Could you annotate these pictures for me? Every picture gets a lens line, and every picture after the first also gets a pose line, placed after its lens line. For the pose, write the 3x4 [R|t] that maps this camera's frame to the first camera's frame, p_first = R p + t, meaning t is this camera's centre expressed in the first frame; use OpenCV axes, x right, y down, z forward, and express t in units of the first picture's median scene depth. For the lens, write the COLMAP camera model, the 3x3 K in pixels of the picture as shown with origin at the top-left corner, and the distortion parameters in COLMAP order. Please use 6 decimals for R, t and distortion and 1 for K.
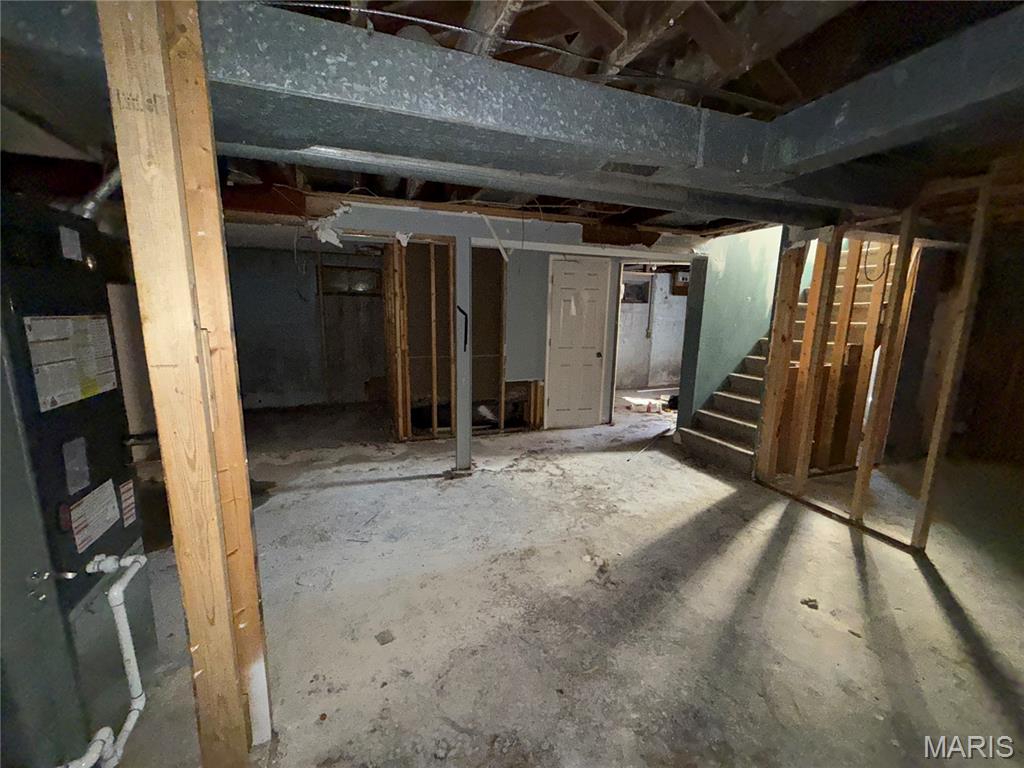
lens RADIAL K [[407.5, 0, 512.0], [0, 407.5, 384.0], [0, 0, 1]] dist [0.000309, 0.000471]
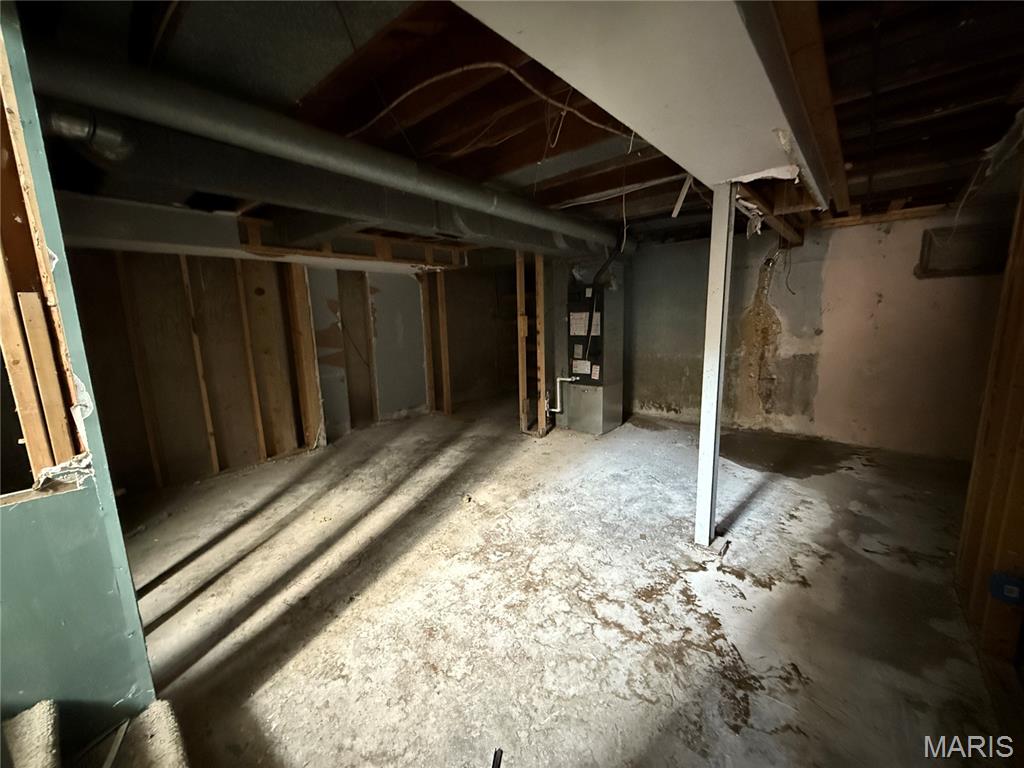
lens RADIAL K [[407.5, 0, 512.0], [0, 407.5, 384.0], [0, 0, 1]] dist [0.000309, 0.000471]
pose [[-0.873251, 0.090762, -0.478744, 0.449260], [-0.070771, 0.948457, 0.308902, -0.217574], [0.482104, 0.303630, -0.821818, 1.311068]]
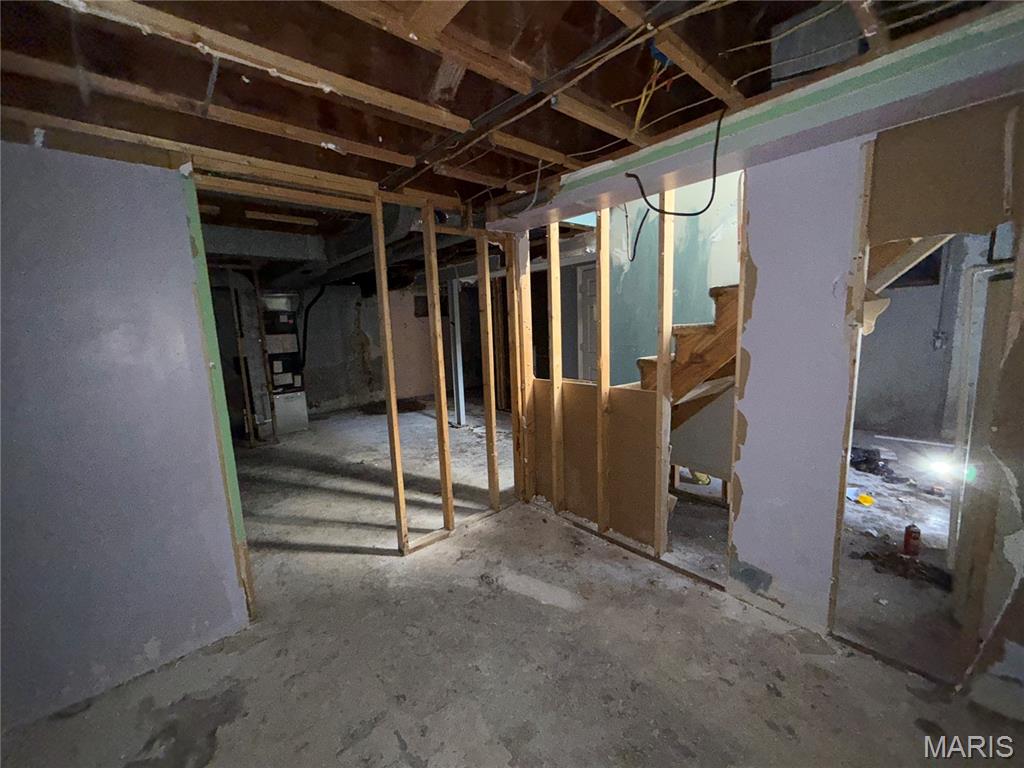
lens RADIAL K [[407.5, 0, 512.0], [0, 407.5, 384.0], [0, 0, 1]] dist [0.000309, 0.000471]
pose [[0.363270, 0.109792, -0.925192, 1.385939], [-0.115435, 0.990685, 0.072239, -0.081880], [0.924505, 0.080558, 0.372560, 0.578712]]
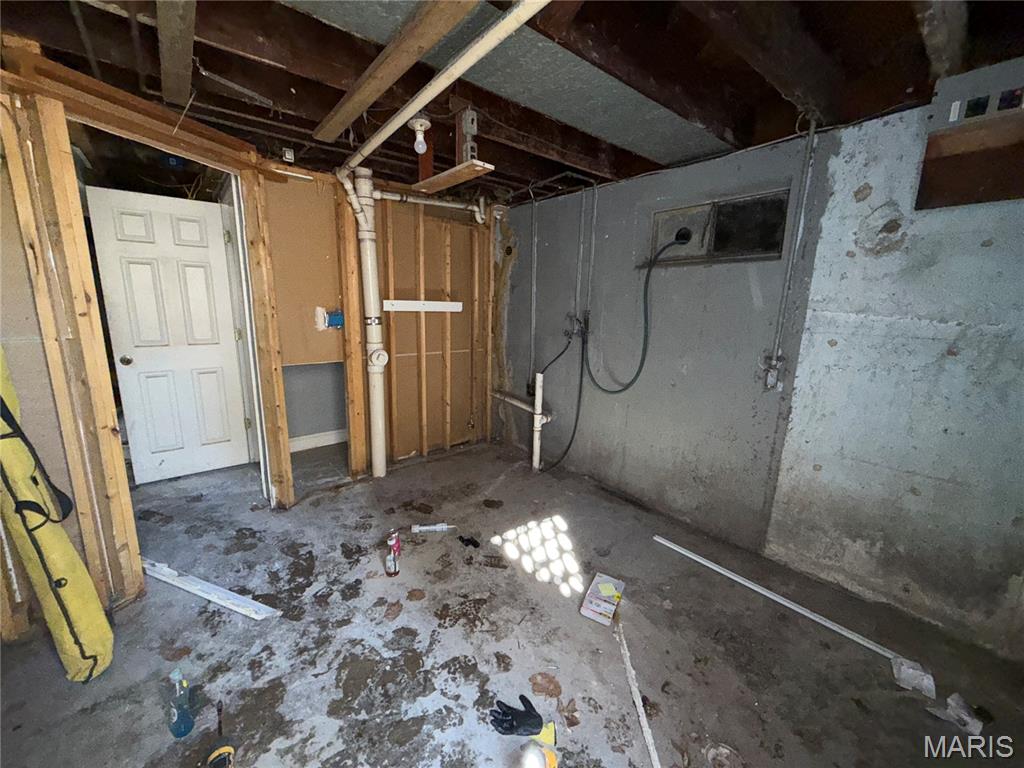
lens RADIAL K [[407.5, 0, 512.0], [0, 407.5, 384.0], [0, 0, 1]] dist [0.000309, 0.000471]
pose [[0.323020, 0.183688, -0.928395, 1.158498], [-0.183951, 0.974460, 0.128799, -0.256187], [0.928343, 0.129175, 0.348560, 1.603294]]
